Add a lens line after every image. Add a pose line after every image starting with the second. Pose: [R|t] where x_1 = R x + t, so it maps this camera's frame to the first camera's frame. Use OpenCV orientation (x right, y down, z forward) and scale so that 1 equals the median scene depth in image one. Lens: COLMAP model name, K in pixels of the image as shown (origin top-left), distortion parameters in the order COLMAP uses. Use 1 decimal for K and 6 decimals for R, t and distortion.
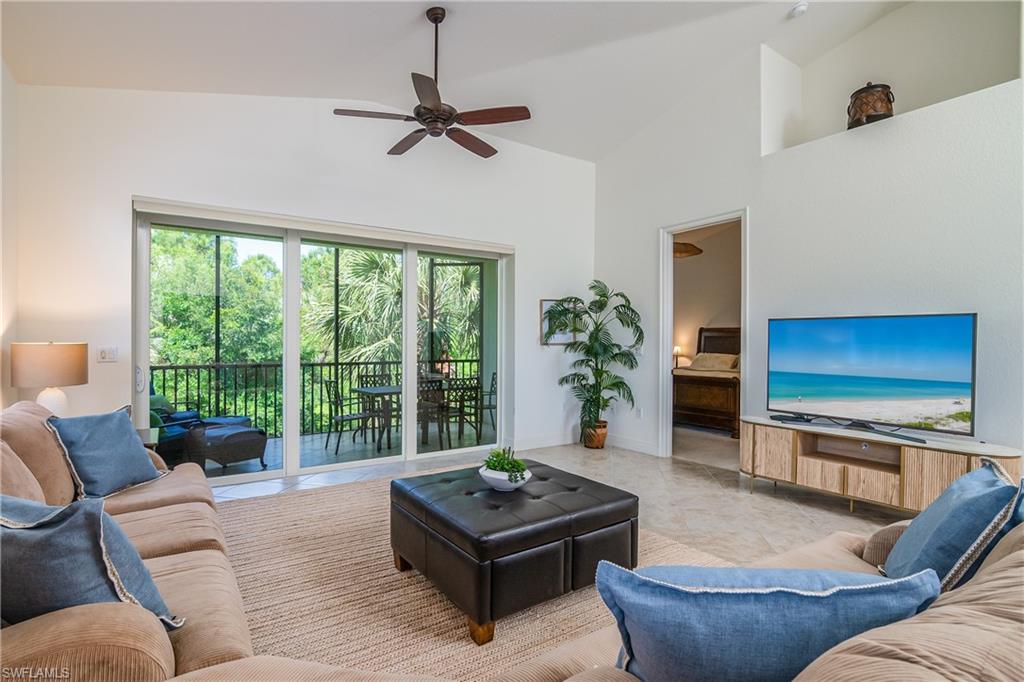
lens RADIAL K [[509.8, 0, 505.0], [0, 509.8, 344.9], [0, 0, 1]] dist [-0.006113, 0.000091]
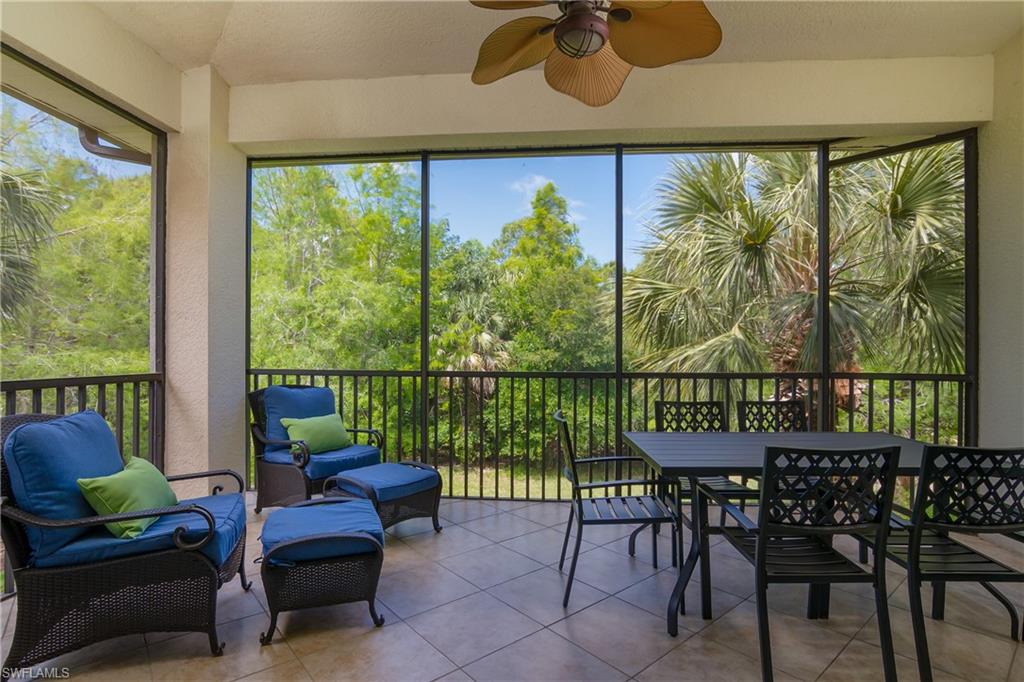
lens RADIAL K [[480.4, 0, 512.0], [0, 480.4, 345.9], [0, 0, 1]] dist [-0.023192, -0.000189]
pose [[0.772249, -0.002202, -0.635316, -0.076763], [-0.004285, 0.999953, -0.008673, 0.009300], [0.635306, 0.009420, 0.772203, 0.416935]]
